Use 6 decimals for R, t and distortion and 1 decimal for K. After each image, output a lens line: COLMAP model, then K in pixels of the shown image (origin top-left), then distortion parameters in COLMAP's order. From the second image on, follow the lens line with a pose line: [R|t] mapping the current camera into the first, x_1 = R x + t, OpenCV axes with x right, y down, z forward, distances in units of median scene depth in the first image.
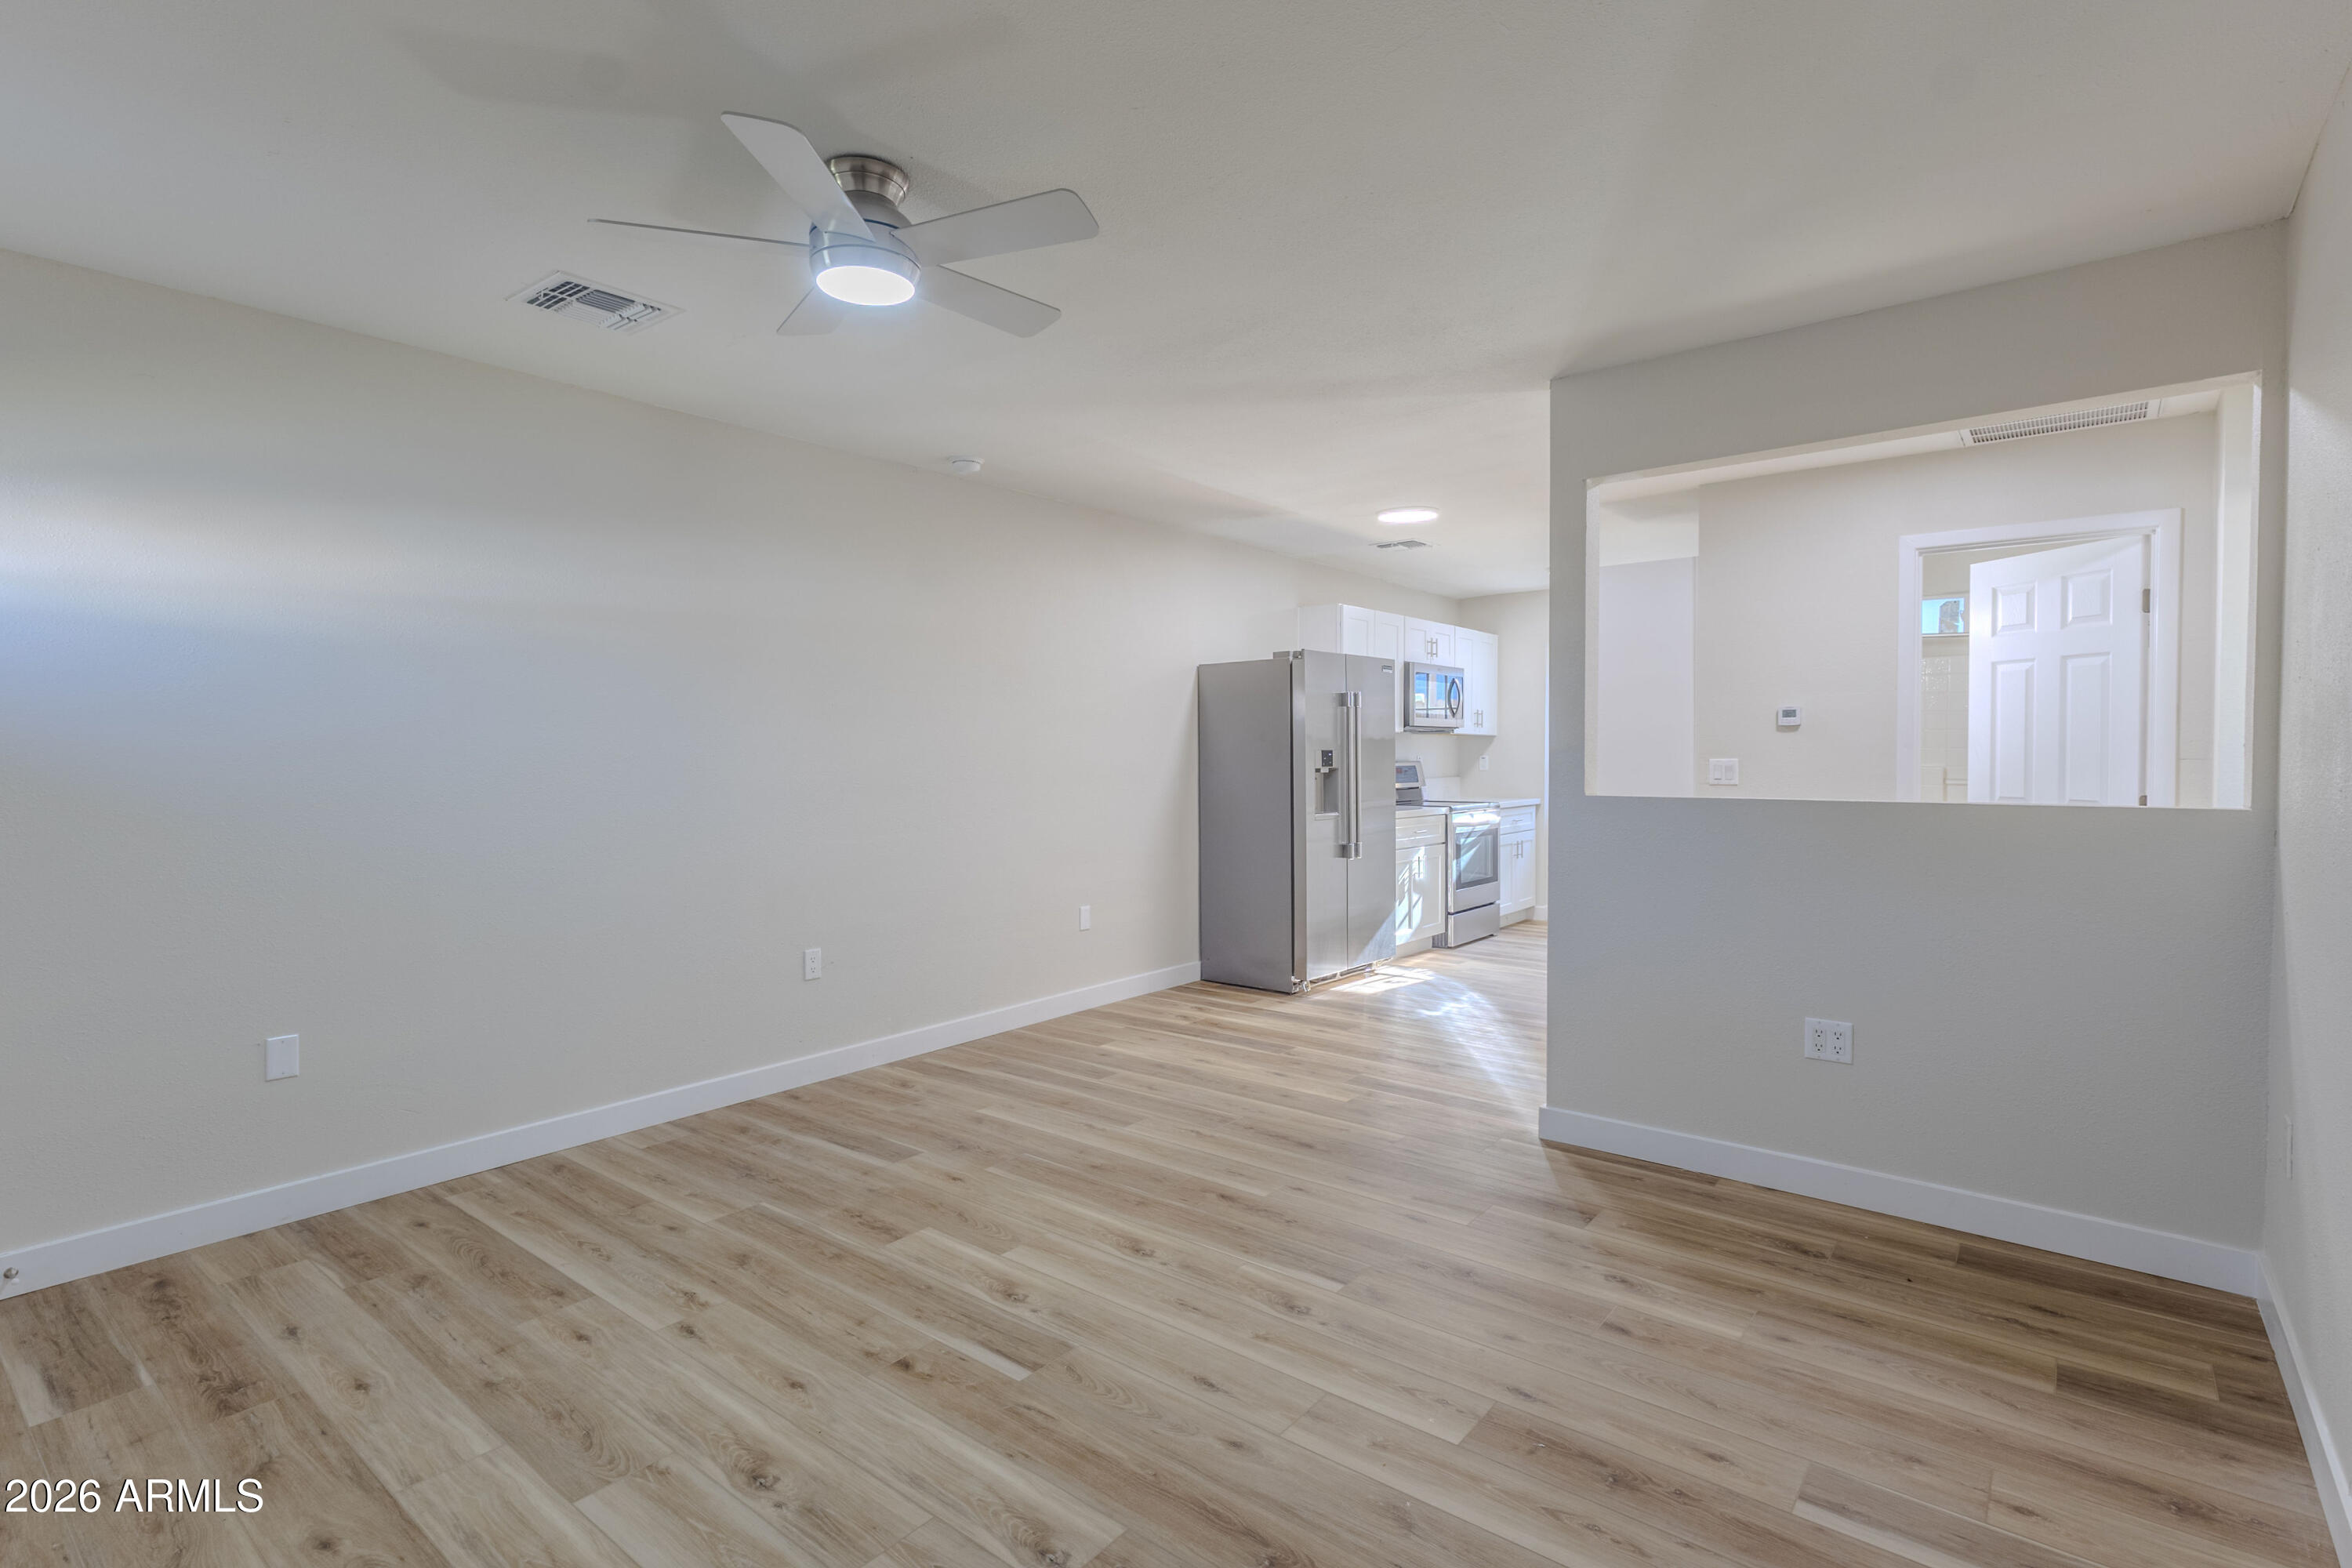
lens RADIAL K [[1132.3, 0, 1182.3], [0, 1132.3, 788.3], [0, 0, 1]] dist [-0.000303, -0.000061]
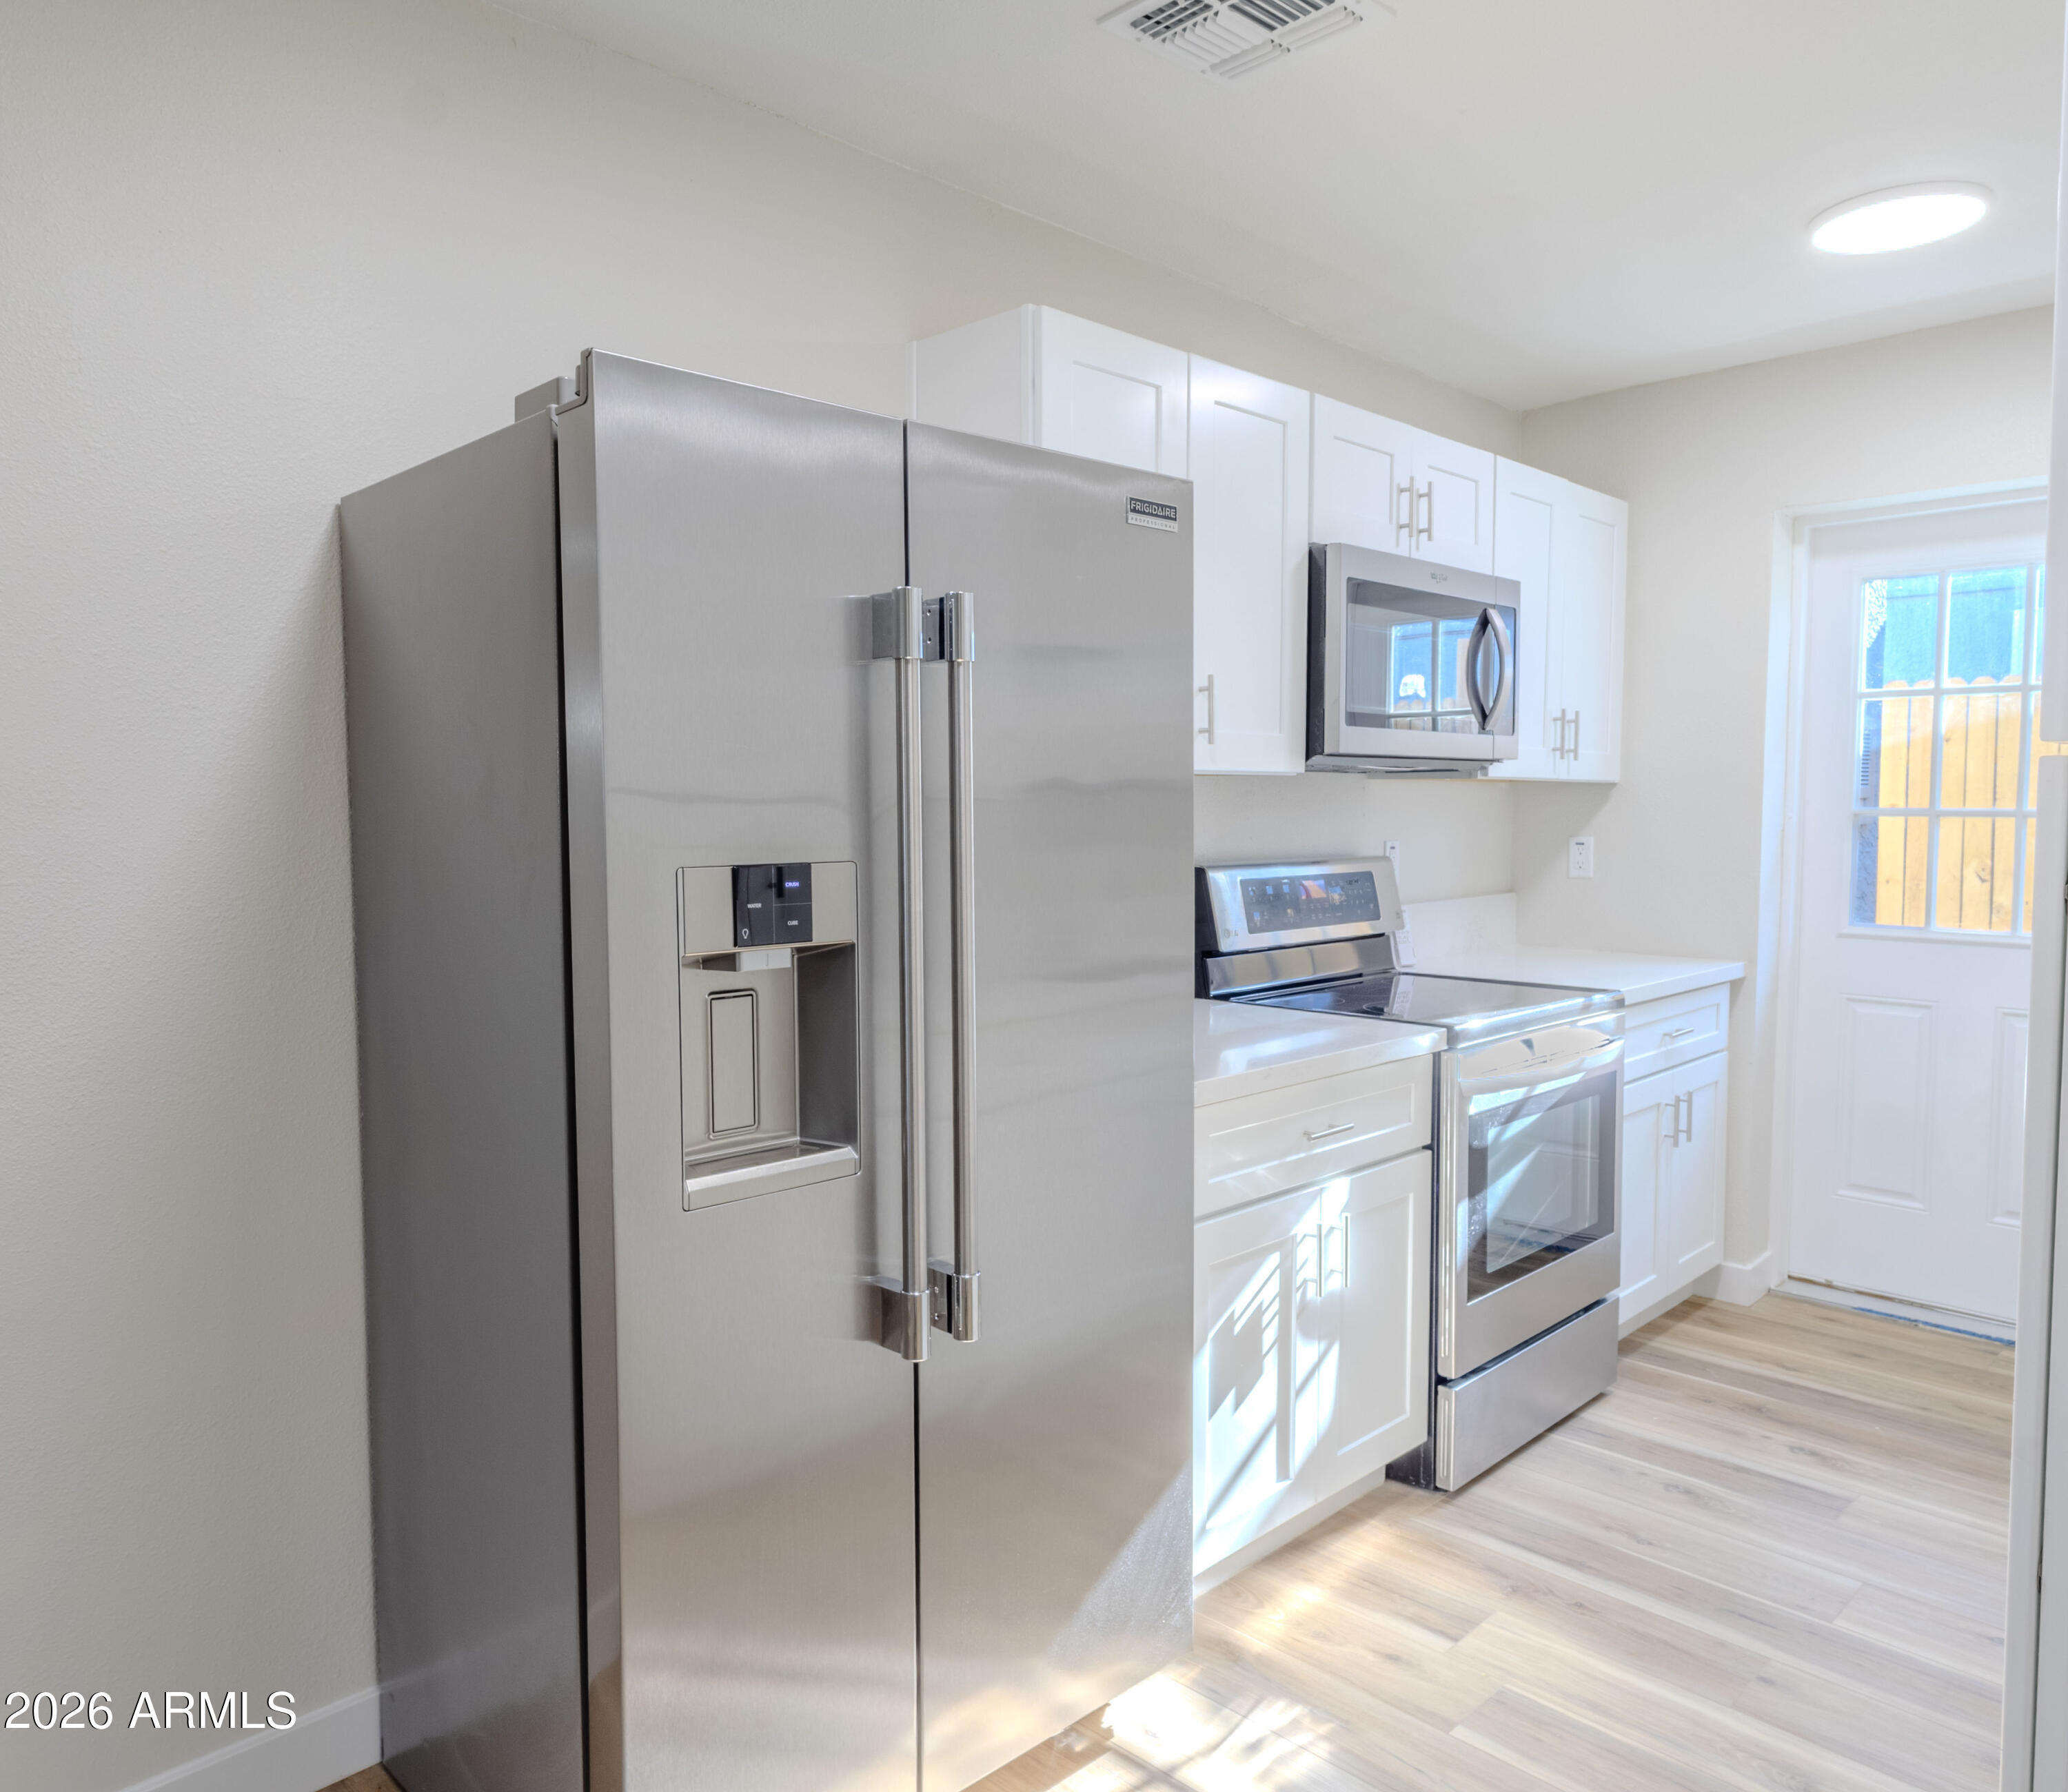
lens RADIAL K [[1486.8, 0, 1010.8], [0, 1486.8, 891.5], [0, 0, 1]] dist [0.000571, -0.004372]
pose [[0.992929, 0.011383, -0.118163, 0.219418], [-0.007529, 0.999427, 0.033013, -0.040515], [0.118471, -0.031890, 0.992445, 0.784316]]
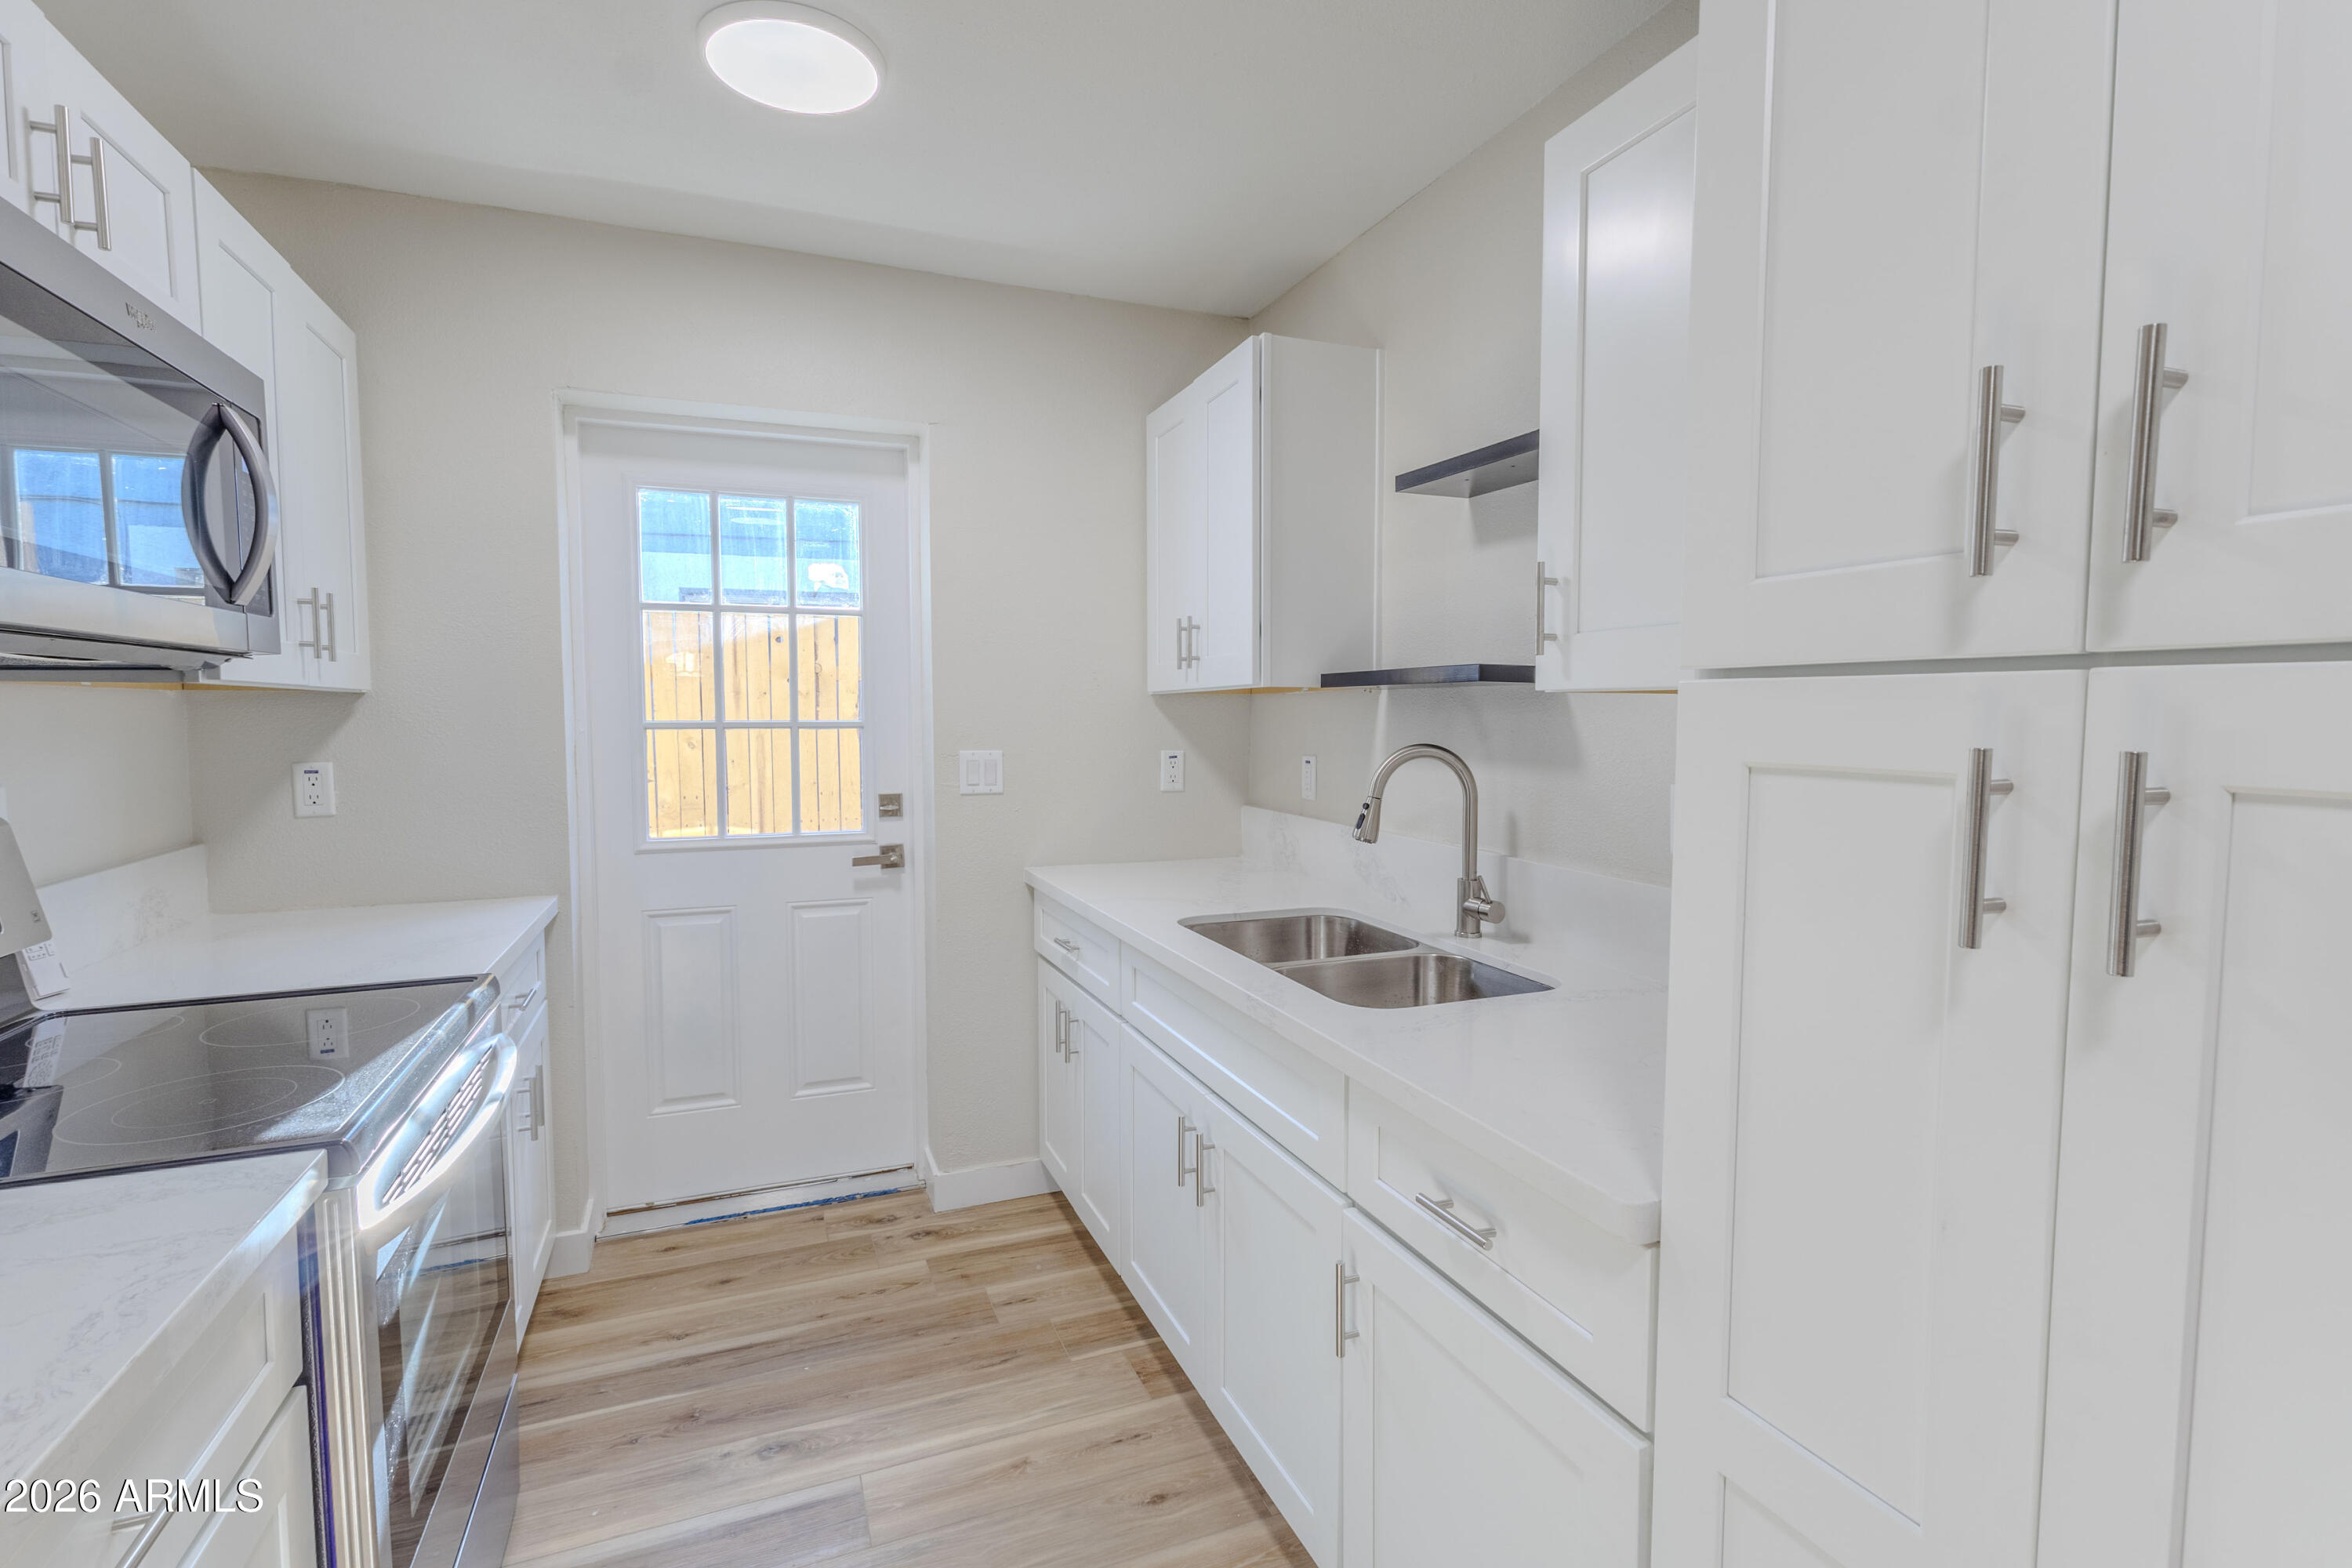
lens RADIAL K [[1085.9, 0, 1177.8], [0, 1085.9, 777.9], [0, 0, 1]] dist [0.001870, -0.000169]
pose [[0.491142, -0.053164, 0.869456, 0.215251], [0.025238, 0.998585, 0.046804, -0.050969], [-0.870714, -0.001044, 0.491789, 1.070066]]
